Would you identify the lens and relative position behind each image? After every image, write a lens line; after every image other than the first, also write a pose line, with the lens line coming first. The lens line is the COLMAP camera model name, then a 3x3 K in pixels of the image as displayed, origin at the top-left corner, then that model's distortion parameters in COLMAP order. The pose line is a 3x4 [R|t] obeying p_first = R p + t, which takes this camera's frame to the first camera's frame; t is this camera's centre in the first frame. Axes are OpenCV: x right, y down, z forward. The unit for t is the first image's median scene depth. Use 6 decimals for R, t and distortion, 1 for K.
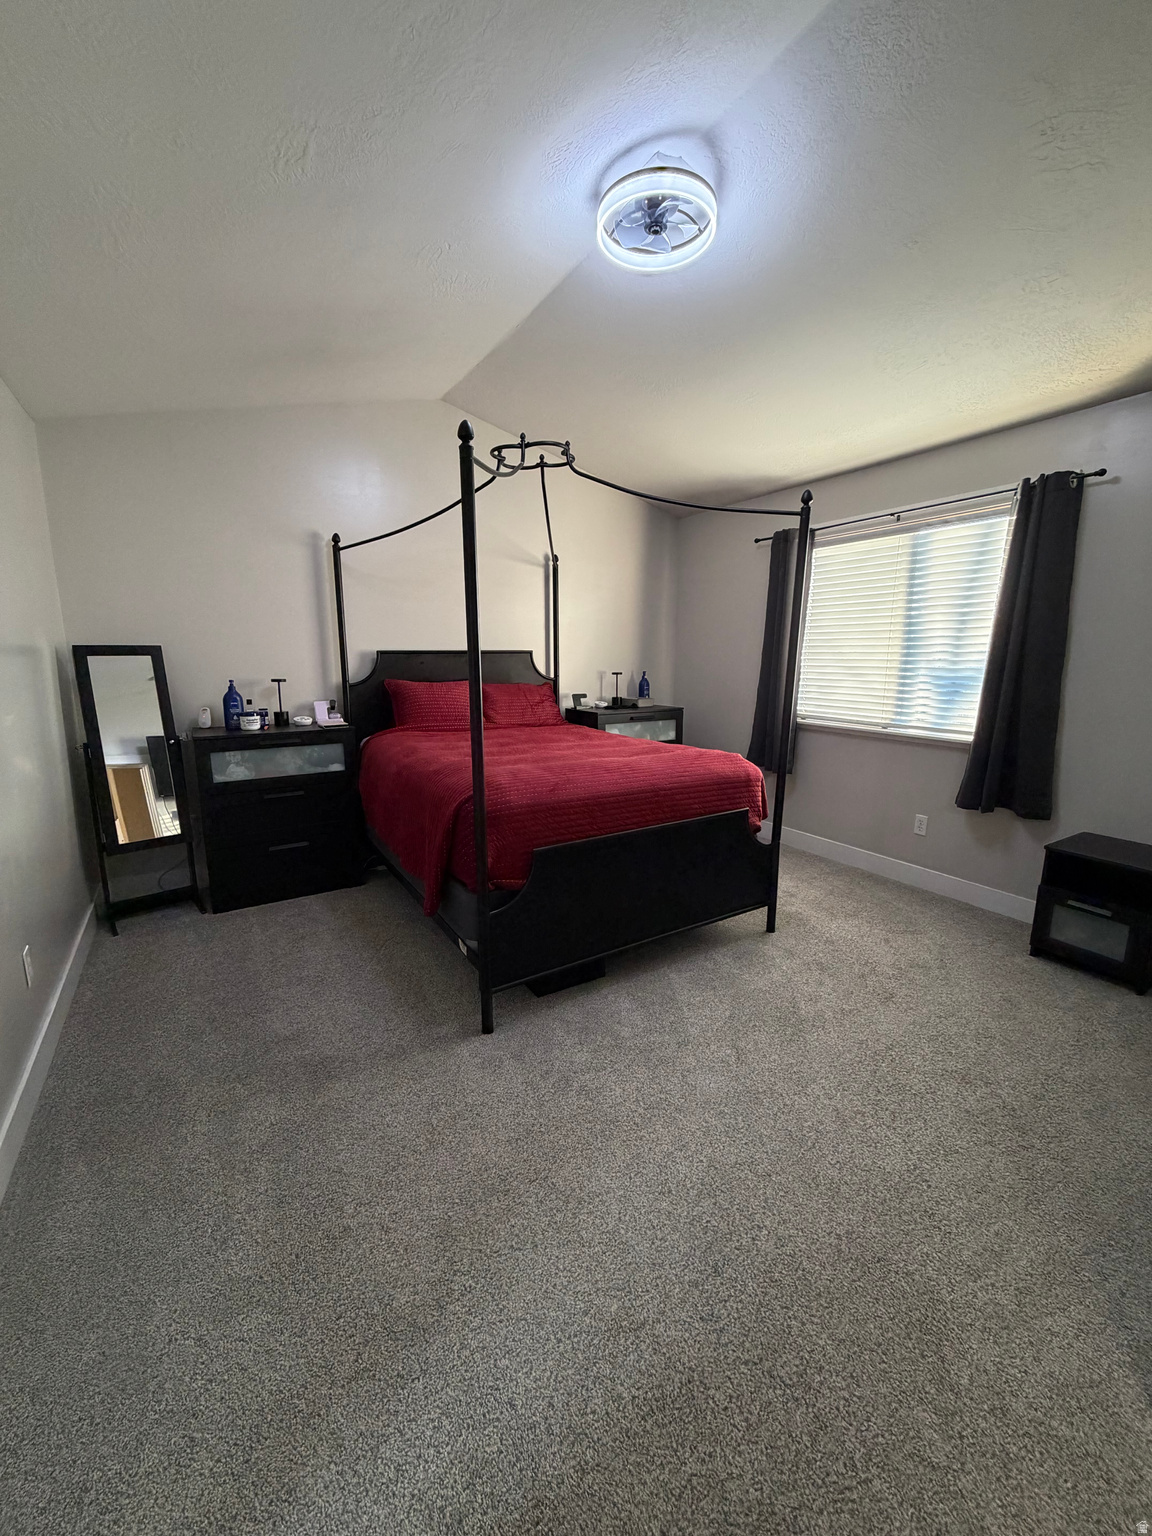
lens RADIAL K [[609.4, 0, 572.5], [0, 609.4, 772.5], [0, 0, 1]] dist [-0.001734, 0.000561]
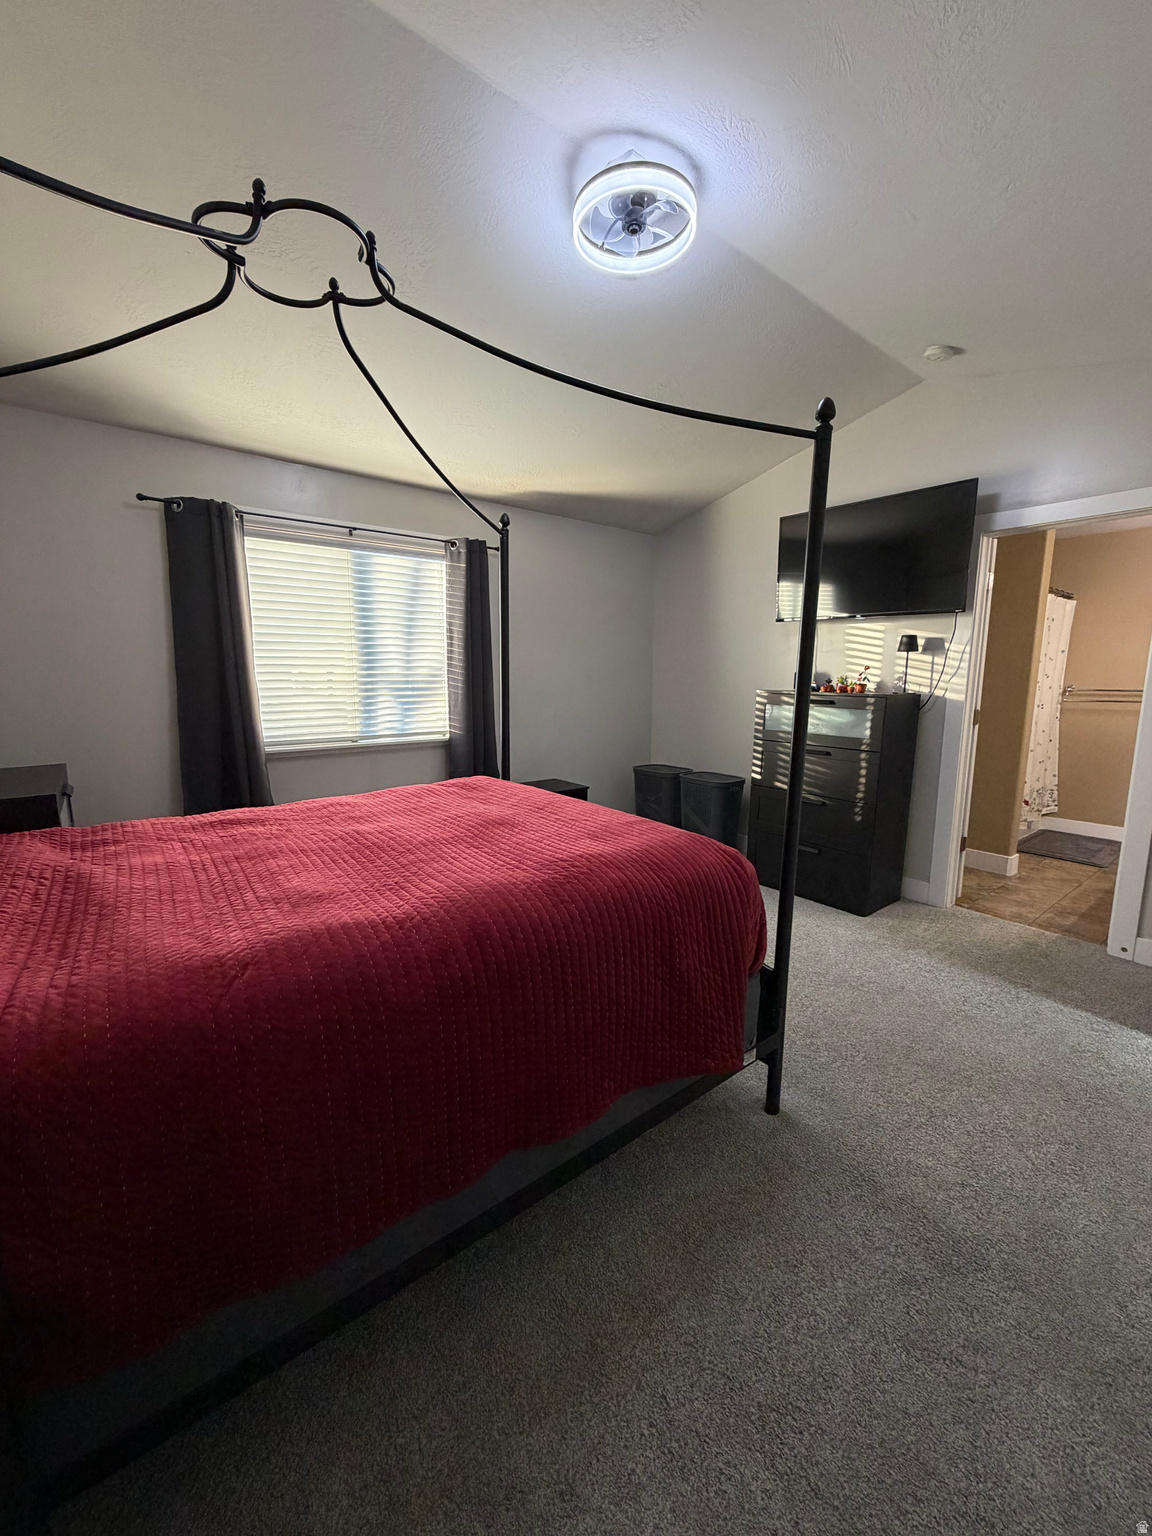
lens RADIAL K [[609.4, 0, 574.2], [0, 609.4, 772.4], [0, 0, 1]] dist [-0.001734, 0.000561]
pose [[-0.122141, -0.166410, 0.978463, -0.526330], [0.185680, 0.964607, 0.187232, -0.147609], [-0.974990, 0.204549, -0.086919, 0.763441]]
